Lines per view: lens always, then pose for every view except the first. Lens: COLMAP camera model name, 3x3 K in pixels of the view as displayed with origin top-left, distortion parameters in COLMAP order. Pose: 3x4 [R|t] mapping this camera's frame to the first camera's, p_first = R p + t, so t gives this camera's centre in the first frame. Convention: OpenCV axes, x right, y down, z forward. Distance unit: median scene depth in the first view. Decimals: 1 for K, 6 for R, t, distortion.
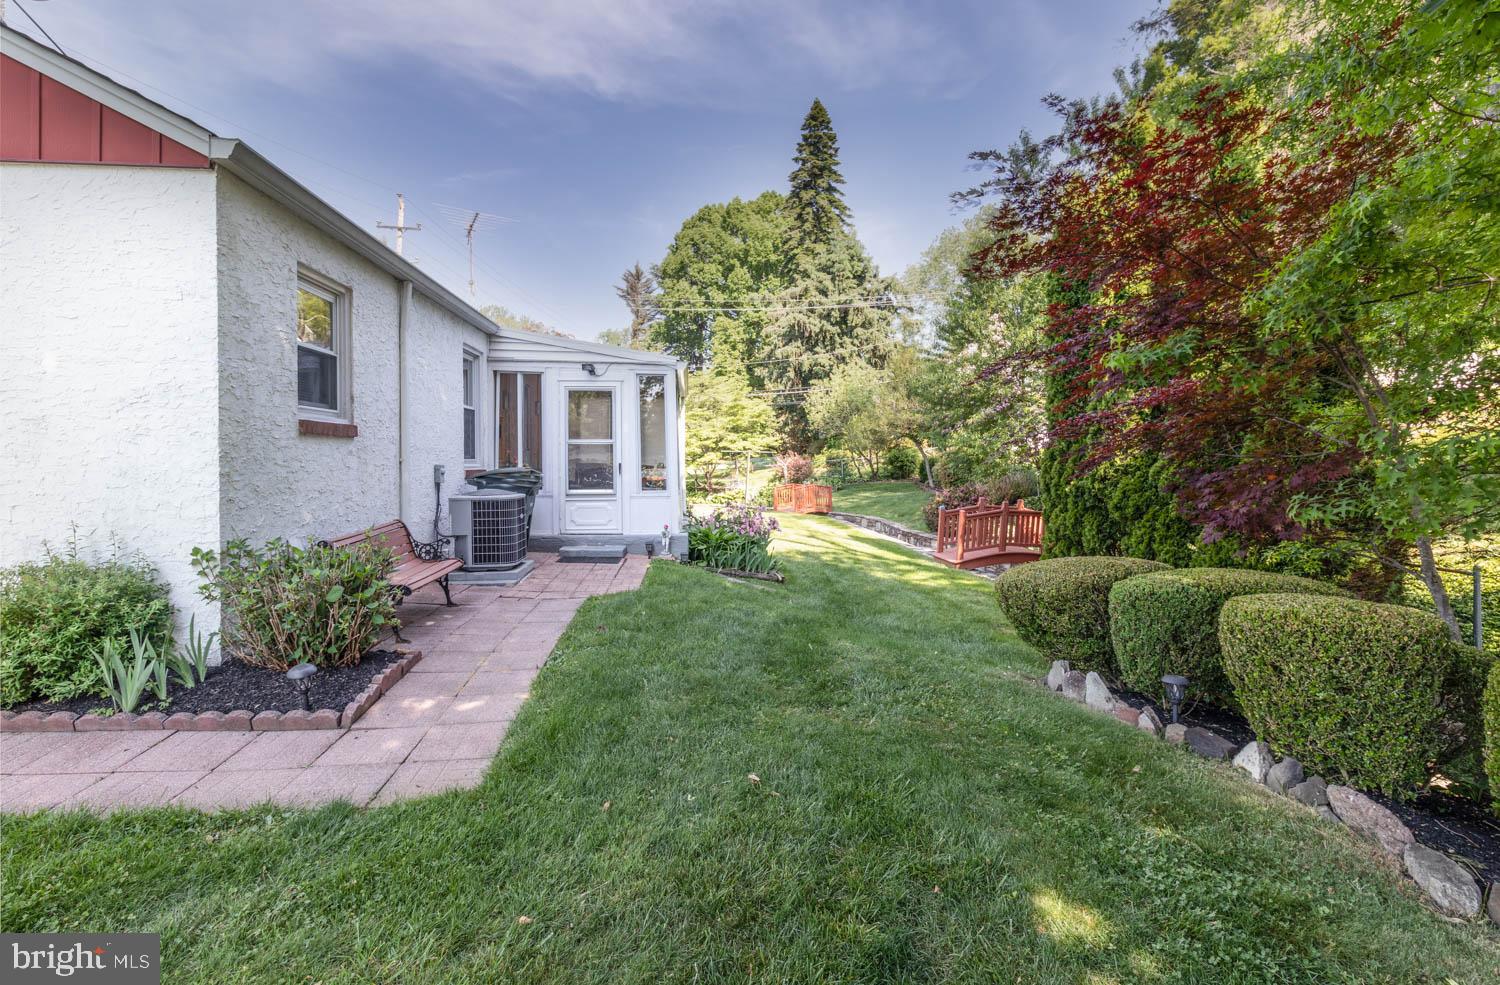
lens RADIAL K [[706.3, 0, 750.7], [0, 706.3, 487.5], [0, 0, 1]] dist [0.000821, 0.000021]
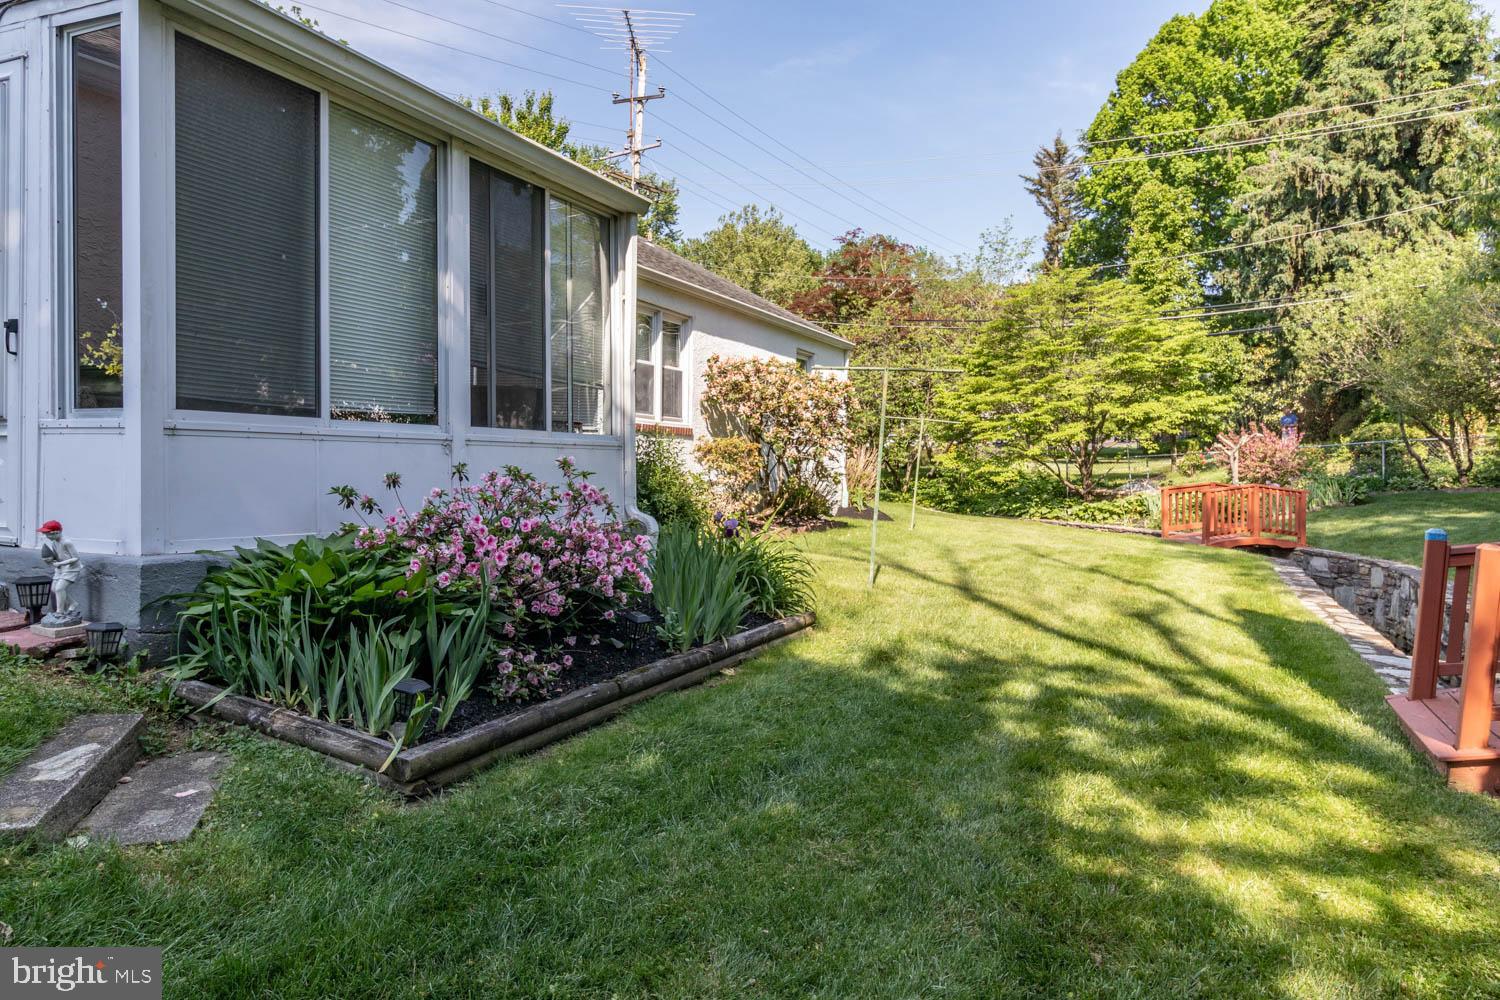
lens RADIAL K [[1006.5, 0, 750.1], [0, 1006.5, 498.6], [0, 0, 1]] dist [0.005334, -0.003531]
pose [[0.878137, 0.034905, -0.477134, 0.070775], [-0.033293, 0.999376, 0.011836, 0.004979], [0.477249, 0.005491, 0.878751, 0.172573]]
